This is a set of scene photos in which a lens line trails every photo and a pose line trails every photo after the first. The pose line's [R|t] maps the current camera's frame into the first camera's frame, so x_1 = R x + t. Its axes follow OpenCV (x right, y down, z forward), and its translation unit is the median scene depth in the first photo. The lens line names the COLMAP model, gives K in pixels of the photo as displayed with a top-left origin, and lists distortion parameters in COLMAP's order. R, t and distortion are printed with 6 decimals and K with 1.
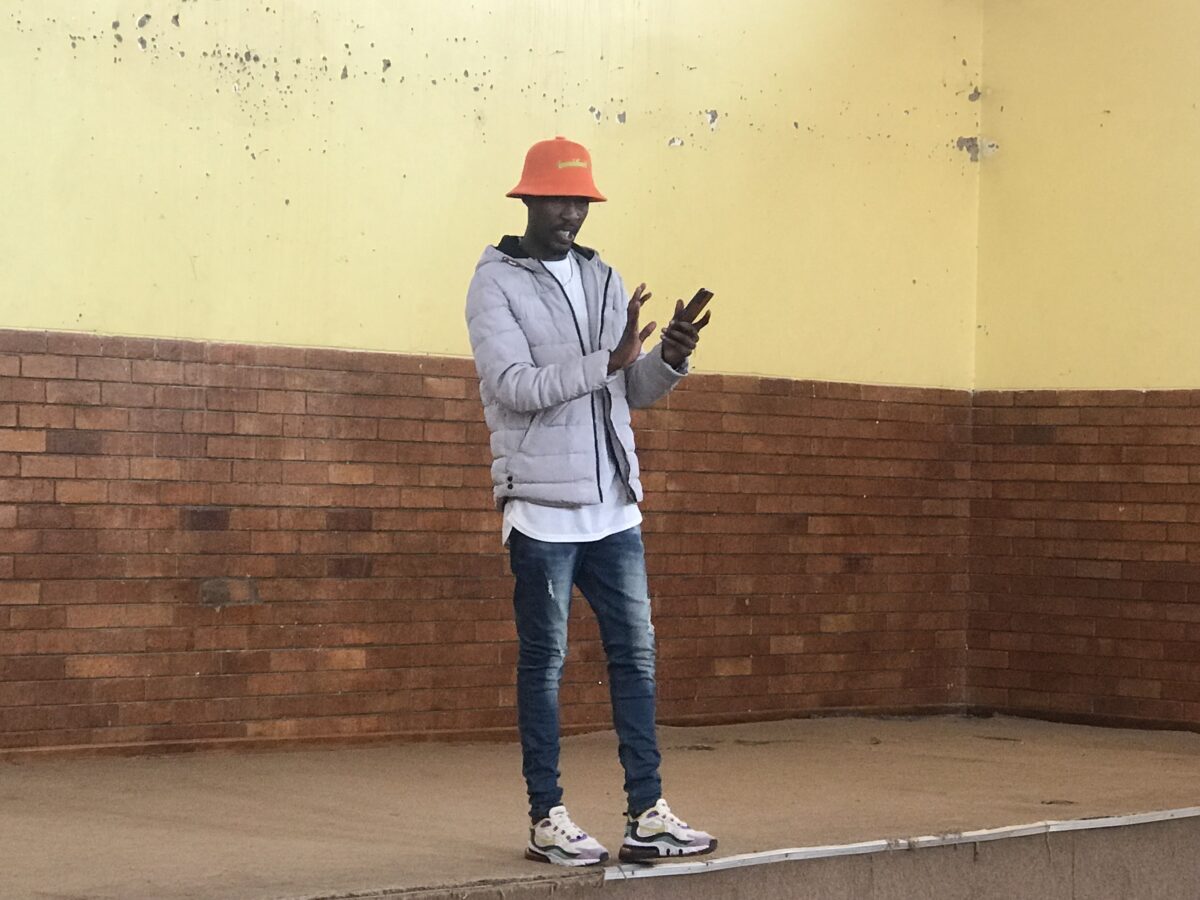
lens RADIAL K [[3169.8, 0, 575.2], [0, 3169.8, 461.6], [0, 0, 1]] dist [-0.008287, 0.000000]
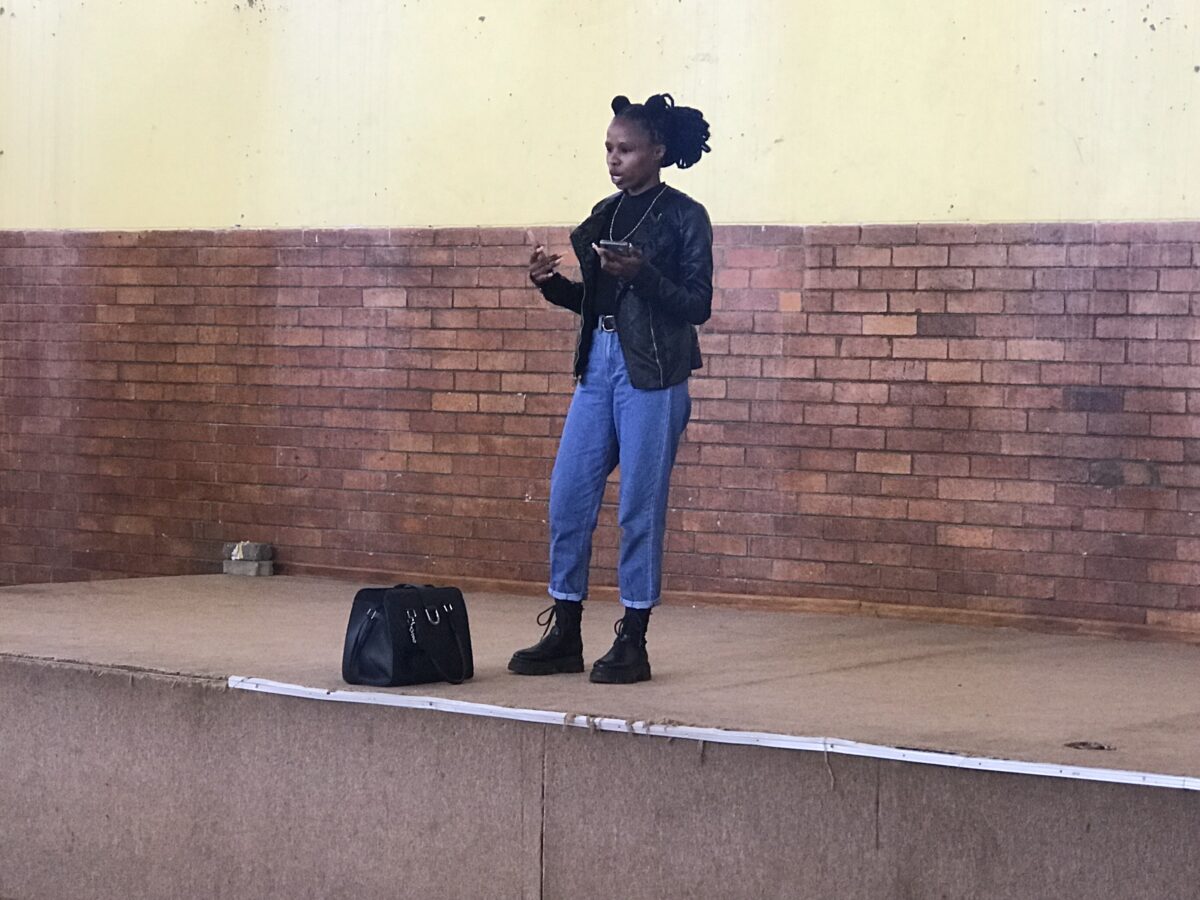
lens RADIAL K [[2888.1, 0, 566.5], [0, 2888.1, 427.0], [0, 0, 1]] dist [0.036129, 0.000000]
pose [[0.163816, 0.004825, -0.986479, 0.726300], [-0.010190, 0.999943, 0.003199, 0.024414], [0.986438, 0.009528, 0.163855, 0.661276]]
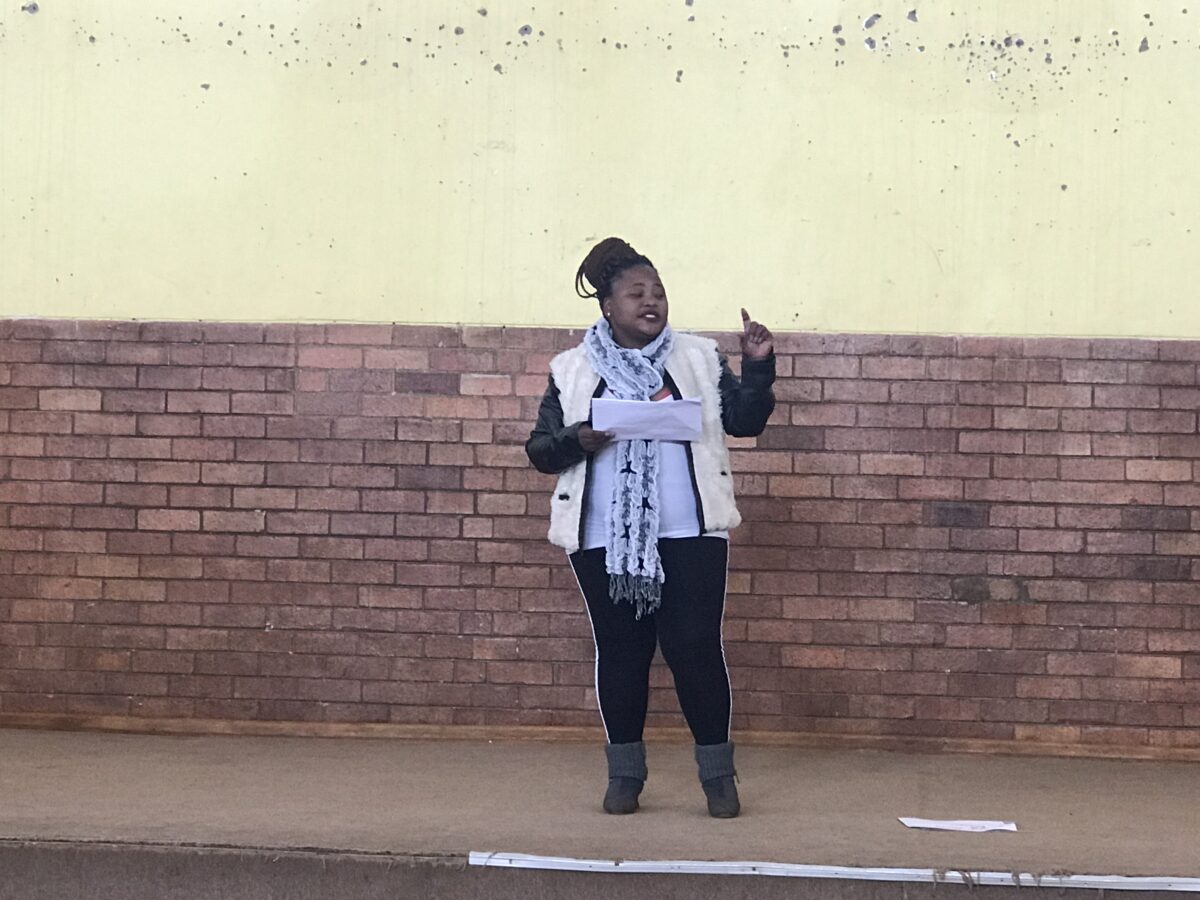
lens RADIAL K [[3169.8, 0, 585.5], [0, 3169.8, 439.8], [0, 0, 1]] dist [-0.008287, 0.000000]
pose [[0.614071, -0.012532, -0.789151, 0.569287], [-0.001069, 0.999860, -0.016710, 0.010818], [0.789250, 0.011104, 0.613972, 0.291202]]
